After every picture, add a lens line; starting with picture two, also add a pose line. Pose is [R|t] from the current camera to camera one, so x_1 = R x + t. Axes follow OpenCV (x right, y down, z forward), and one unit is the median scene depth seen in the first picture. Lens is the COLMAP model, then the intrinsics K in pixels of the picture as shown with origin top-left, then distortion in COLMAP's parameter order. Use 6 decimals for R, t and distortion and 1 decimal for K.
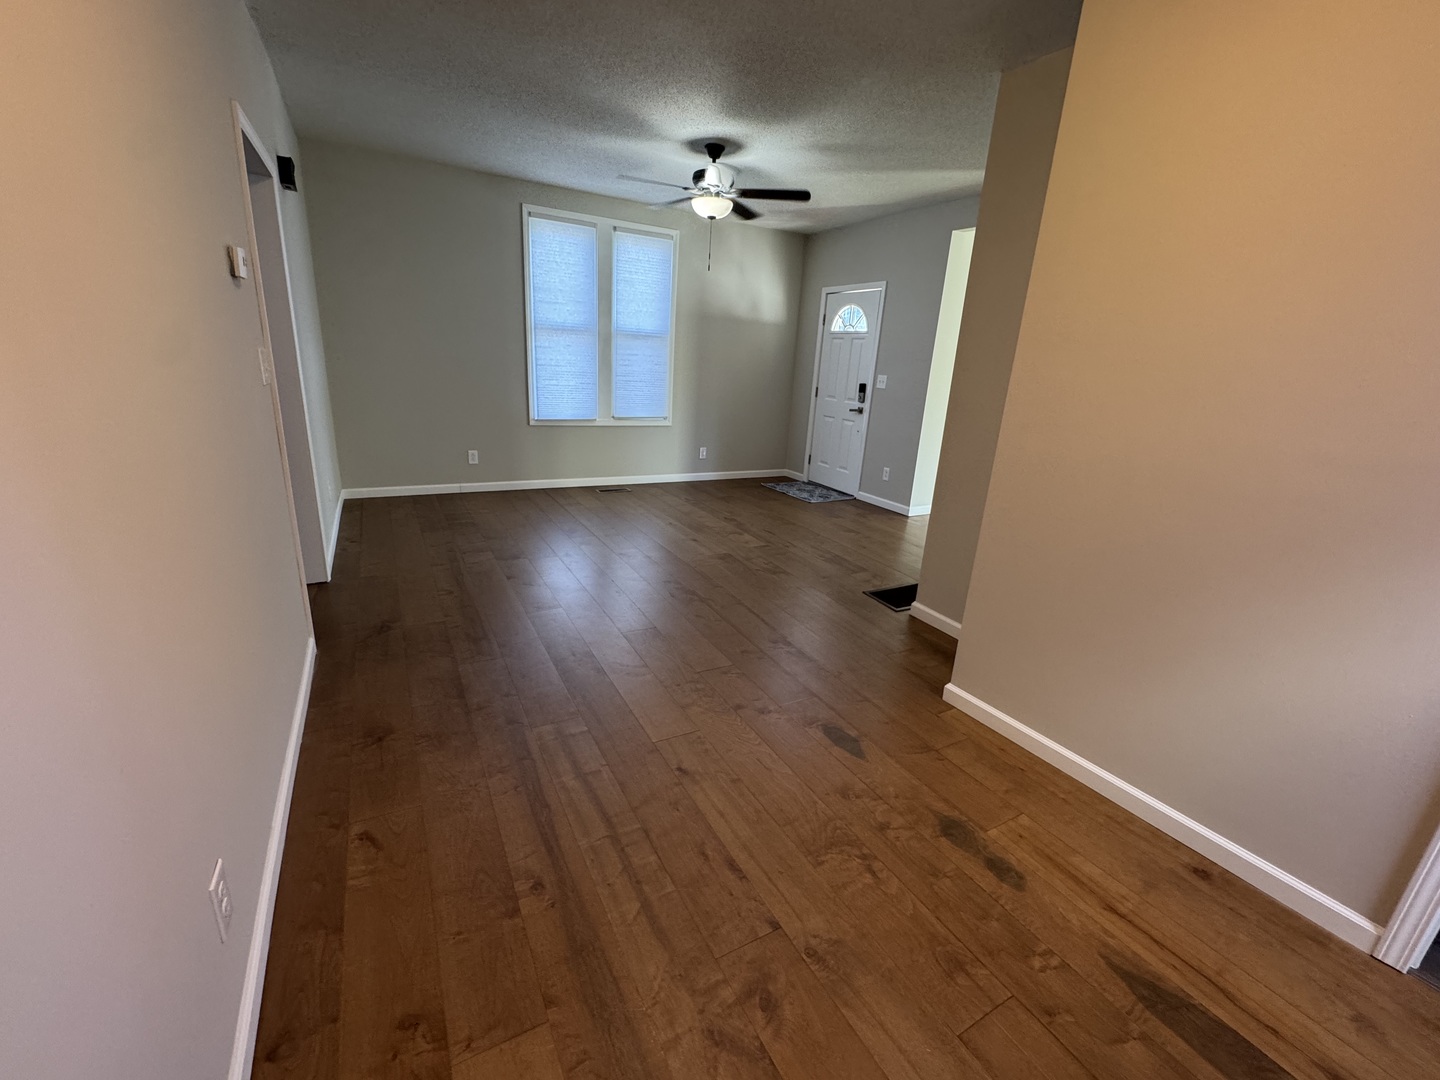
lens RADIAL K [[589.6, 0, 717.7], [0, 589.6, 538.9], [0, 0, 1]] dist [-0.003018, 0.000119]
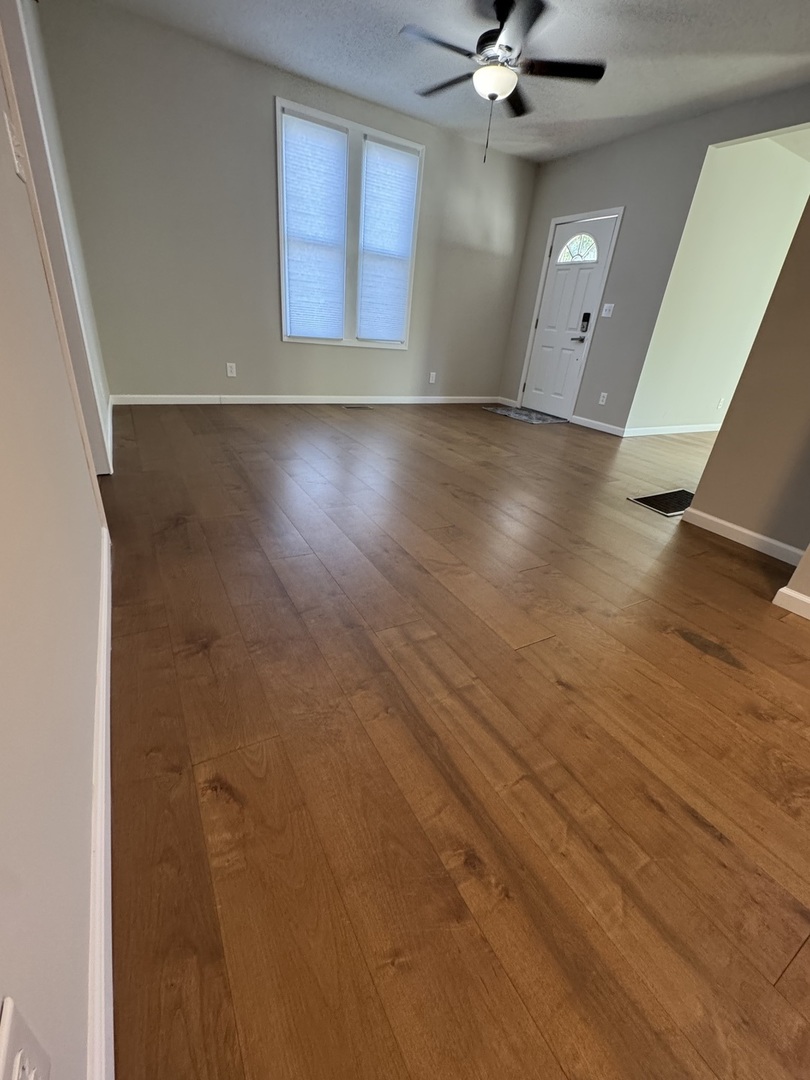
lens RADIAL K [[442.2, 0, 404.7], [0, 442.2, 537.3], [0, 0, 1]] dist [-0.003018, 0.000119]
pose [[0.999367, 0.018440, 0.030407, -0.189258], [-0.022885, 0.987958, 0.153017, 0.051690], [-0.027220, -0.153616, 0.987756, 0.239717]]
